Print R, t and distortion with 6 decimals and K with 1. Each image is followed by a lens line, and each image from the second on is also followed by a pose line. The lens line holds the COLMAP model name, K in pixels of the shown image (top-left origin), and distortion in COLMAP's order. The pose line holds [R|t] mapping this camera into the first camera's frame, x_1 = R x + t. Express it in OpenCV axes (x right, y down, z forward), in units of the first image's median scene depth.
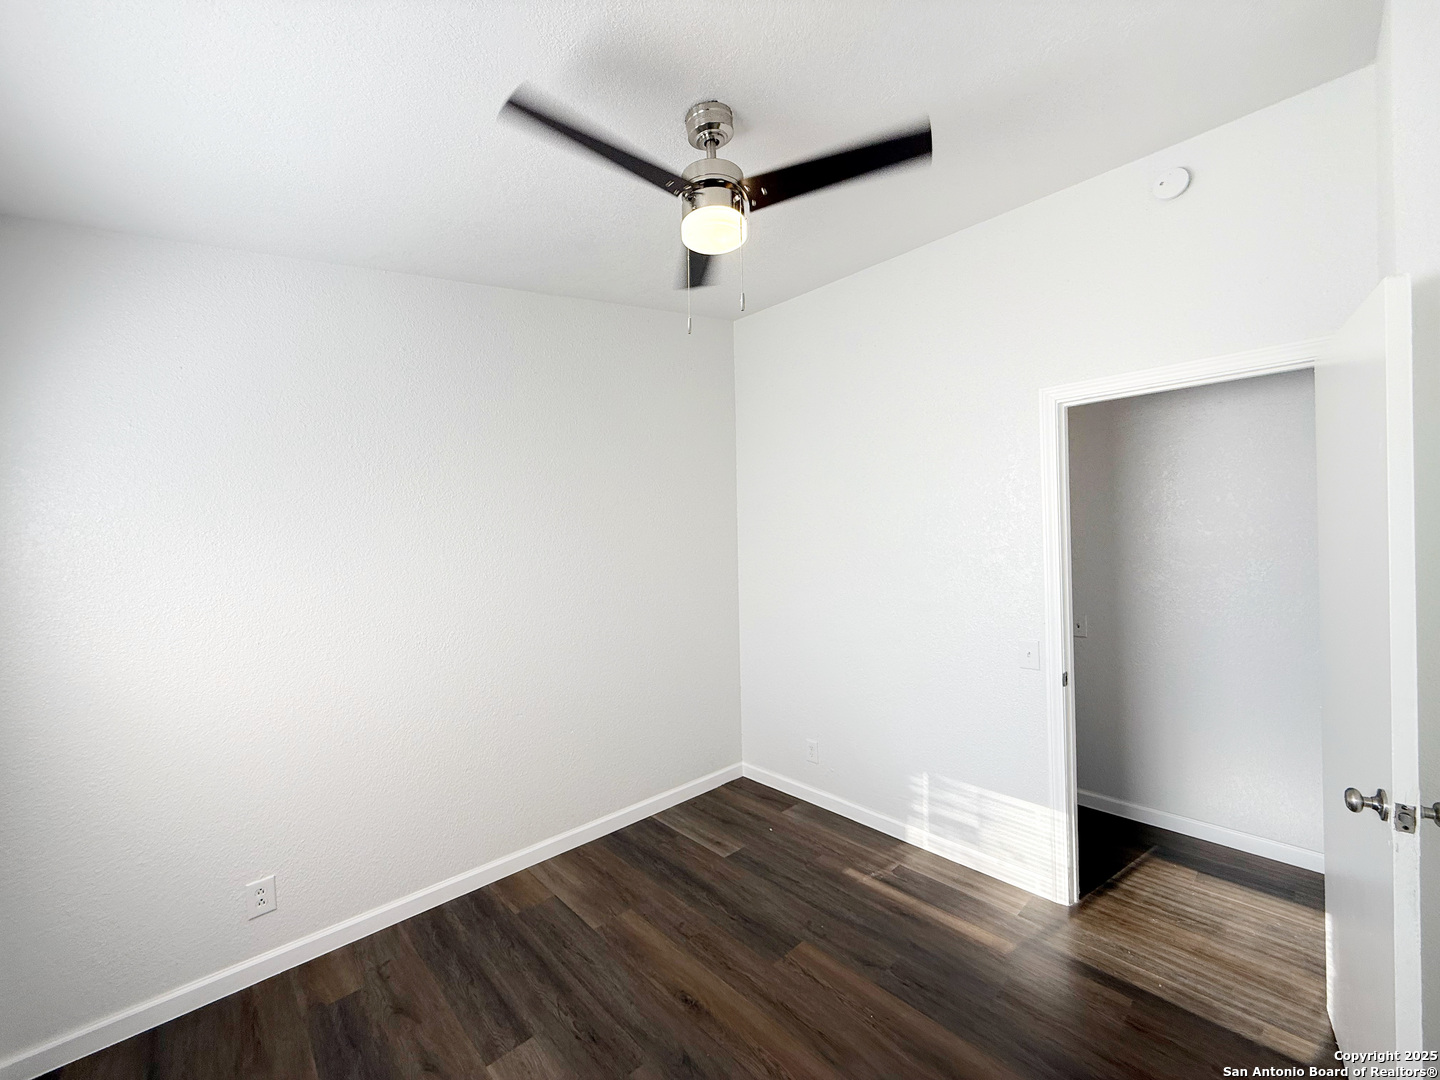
lens RADIAL K [[574.5, 0, 716.1], [0, 574.5, 537.7], [0, 0, 1]] dist [-0.001426, 0.000651]
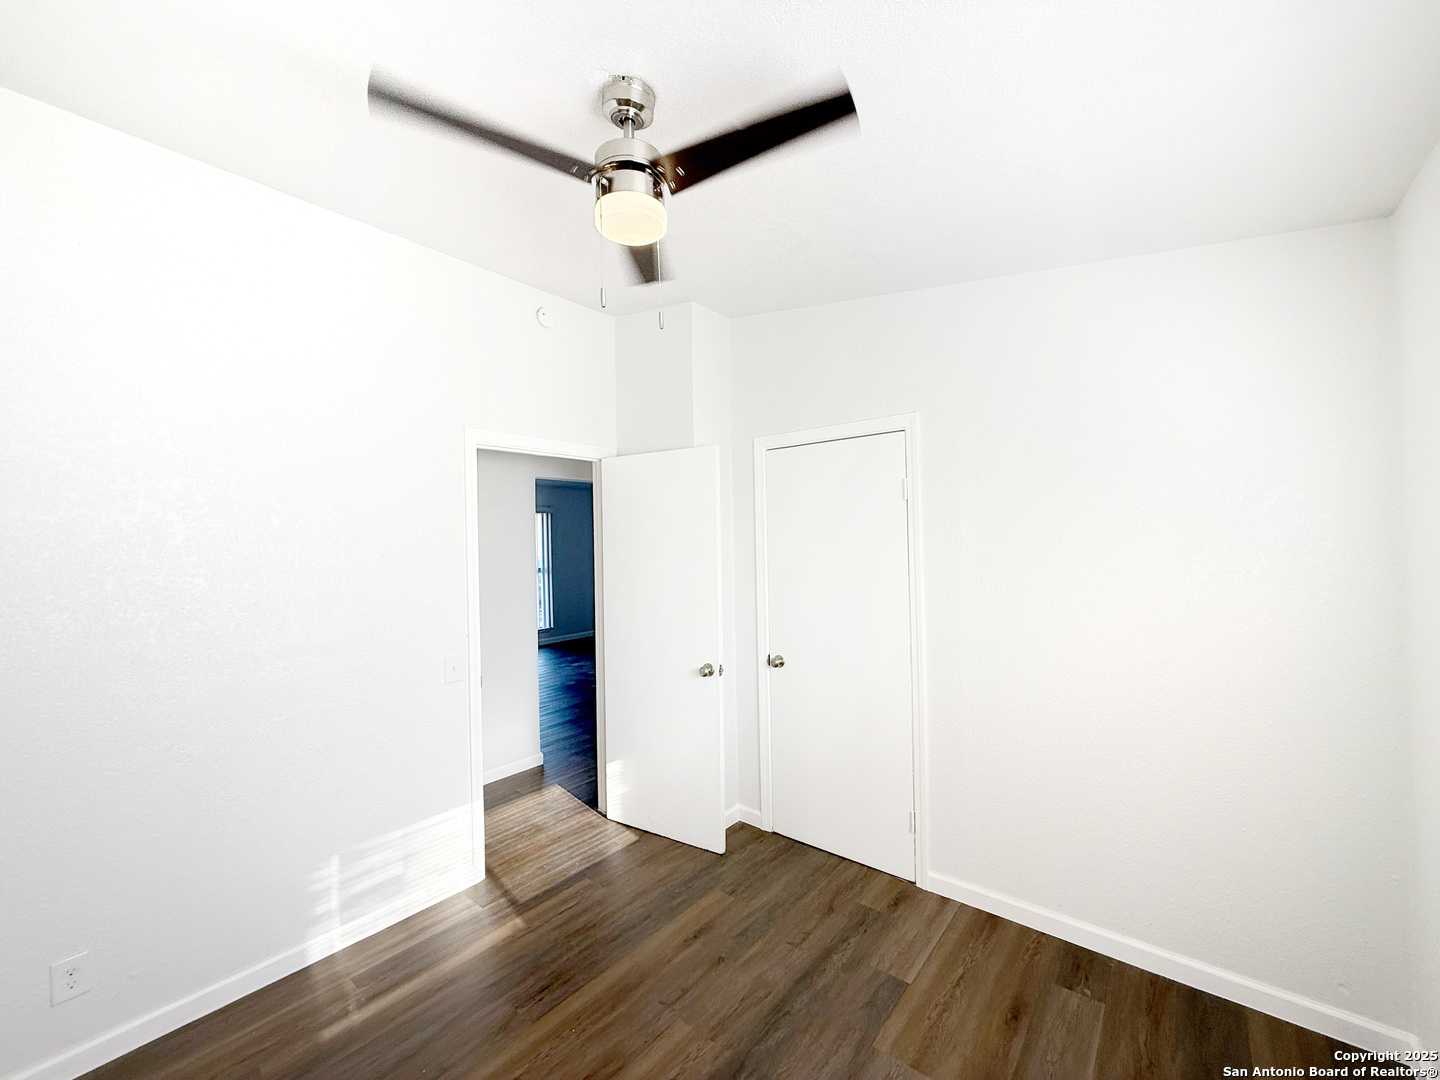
lens RADIAL K [[574.5, 0, 716.1], [0, 574.5, 537.7], [0, 0, 1]] dist [-0.001426, 0.000651]
pose [[-0.131979, 0.037232, 0.990553, -0.587872], [0.020519, 0.999183, -0.034822, 0.002998], [-0.991040, 0.015730, -0.132635, 0.641126]]
